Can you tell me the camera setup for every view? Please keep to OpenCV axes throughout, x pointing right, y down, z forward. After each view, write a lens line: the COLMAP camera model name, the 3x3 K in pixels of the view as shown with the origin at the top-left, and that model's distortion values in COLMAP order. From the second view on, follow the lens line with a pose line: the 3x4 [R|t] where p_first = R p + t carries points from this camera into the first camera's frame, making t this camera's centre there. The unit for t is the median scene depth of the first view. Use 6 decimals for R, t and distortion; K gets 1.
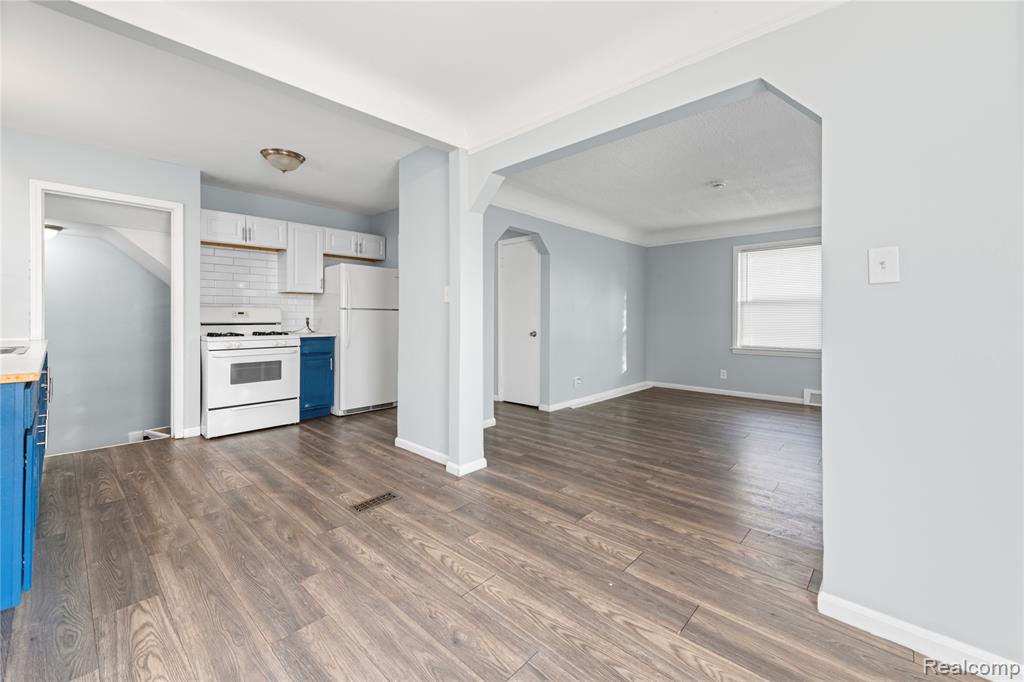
lens RADIAL K [[416.8, 0, 517.4], [0, 416.8, 316.8], [0, 0, 1]] dist [-0.001323, -0.000088]
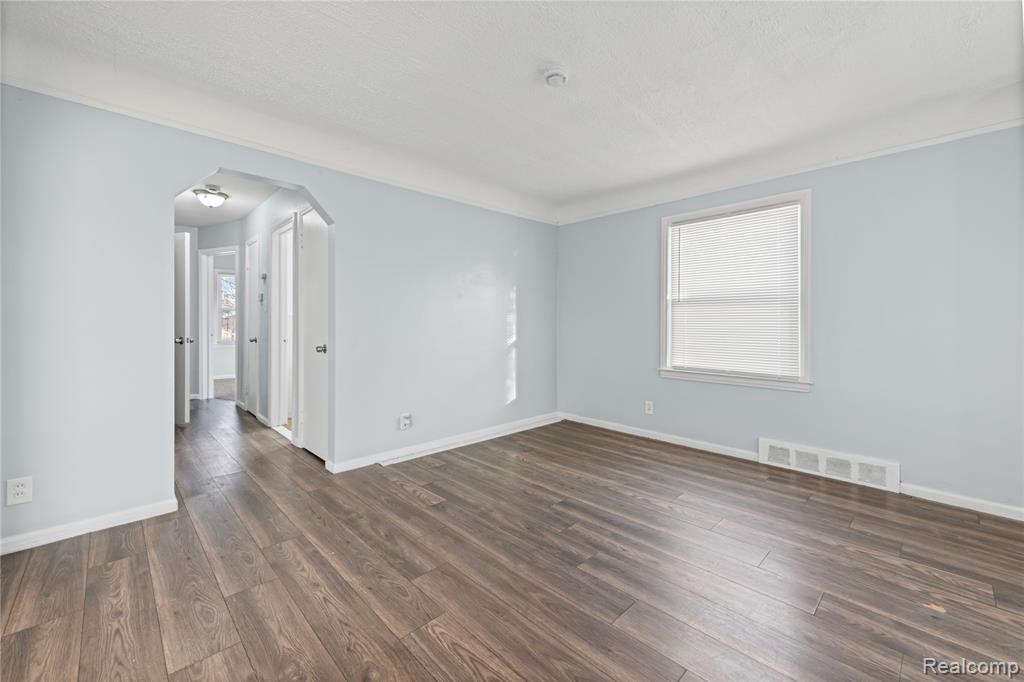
lens RADIAL K [[410.6, 0, 507.4], [0, 410.6, 322.4], [0, 0, 1]] dist [-0.028383, -0.000055]
pose [[0.997773, -0.003085, -0.066635, 0.311495], [0.003368, 0.999986, 0.004143, -0.003904], [0.066622, -0.004358, 0.997769, 0.325766]]
